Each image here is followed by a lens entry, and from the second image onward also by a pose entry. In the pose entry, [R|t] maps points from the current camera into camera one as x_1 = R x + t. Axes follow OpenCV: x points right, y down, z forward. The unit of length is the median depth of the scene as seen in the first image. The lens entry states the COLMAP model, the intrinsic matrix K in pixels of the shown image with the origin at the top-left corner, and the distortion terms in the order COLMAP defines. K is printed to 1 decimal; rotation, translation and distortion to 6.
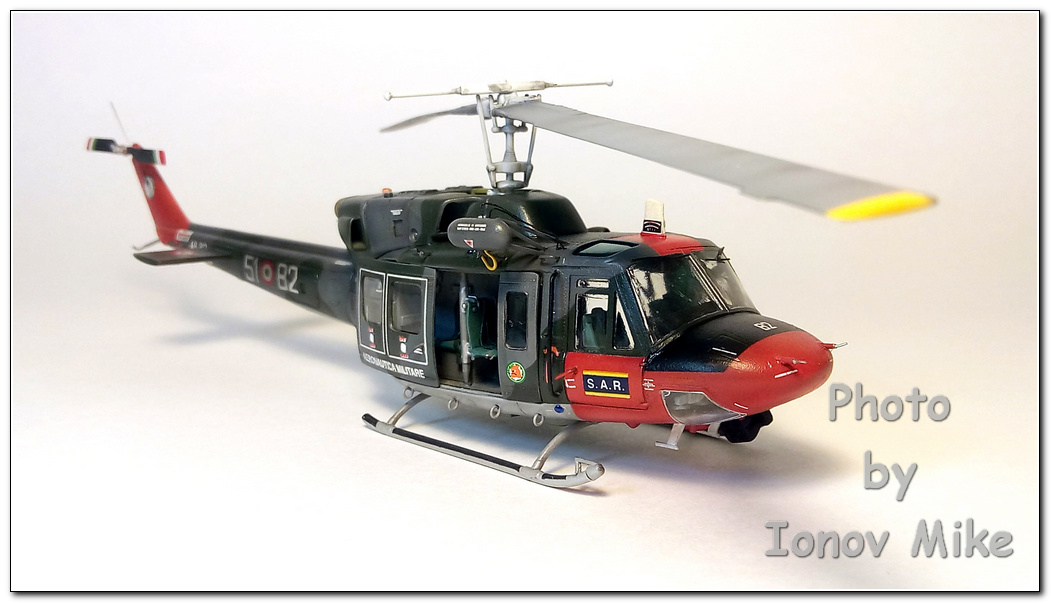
lens RADIAL K [[1126.5, 0, 525.5], [0, 1126.5, 301.5], [0, 0, 1]] dist [0.016041, -0.001529]
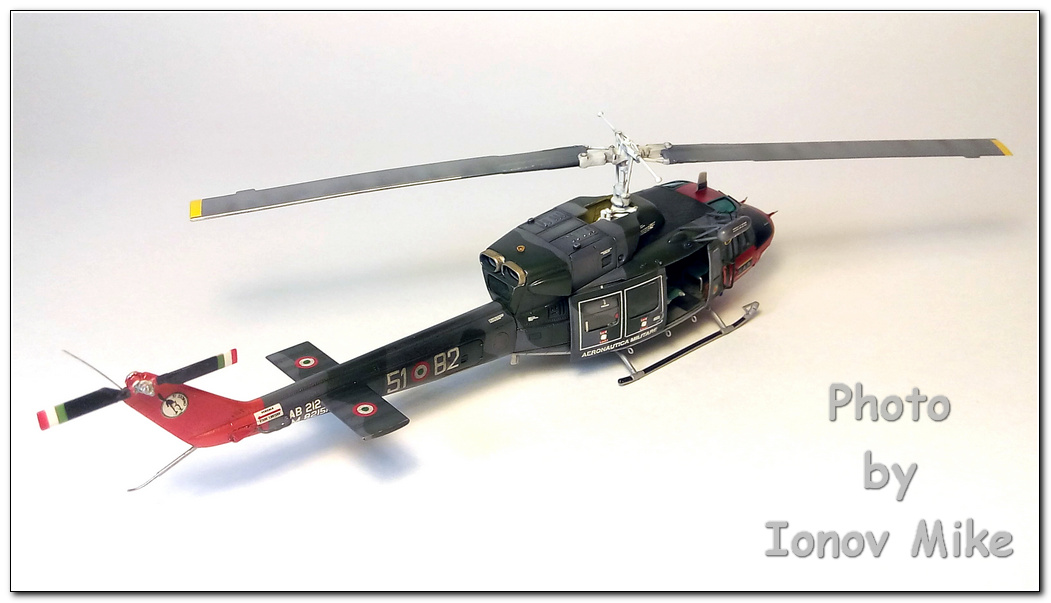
lens RADIAL K [[1126.5, 0, 525.5], [0, 1126.5, 301.5], [0, 0, 1]] dist [0.016041, -0.001529]
pose [[0.088741, -0.506406, 0.857716, -1.493912], [0.168691, 0.856316, 0.488126, -0.800642], [-0.981666, 0.101372, 0.161417, 0.934424]]
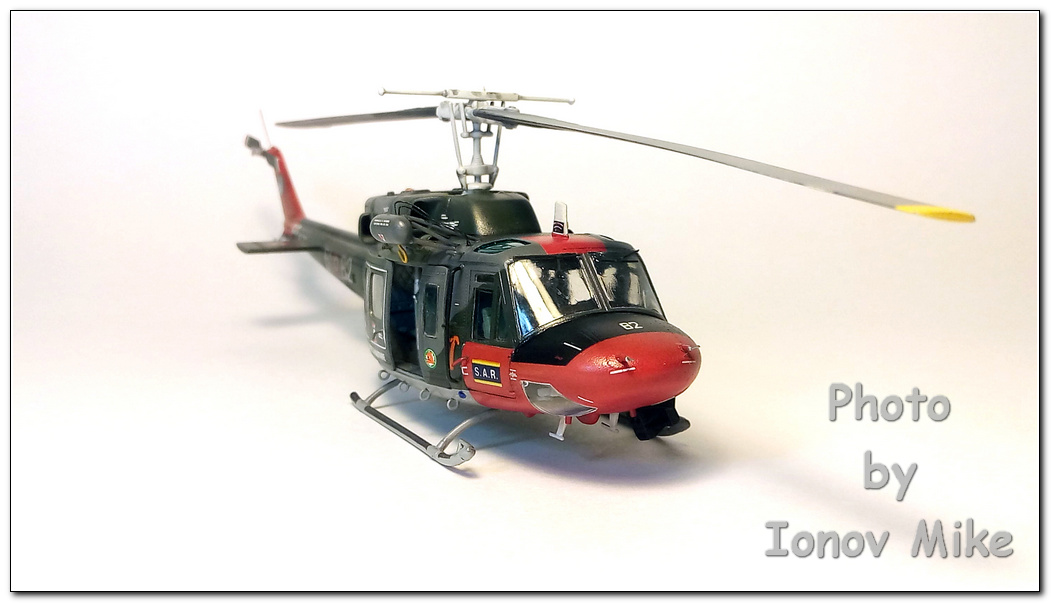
lens RADIAL K [[1126.5, 0, 525.5], [0, 1126.5, 301.5], [0, 0, 1]] dist [0.016041, -0.001529]
pose [[0.953637, 0.041900, -0.298028, 0.370707], [-0.043222, 0.999063, 0.002153, 0.001790], [0.297839, 0.010828, 0.954555, -0.008104]]
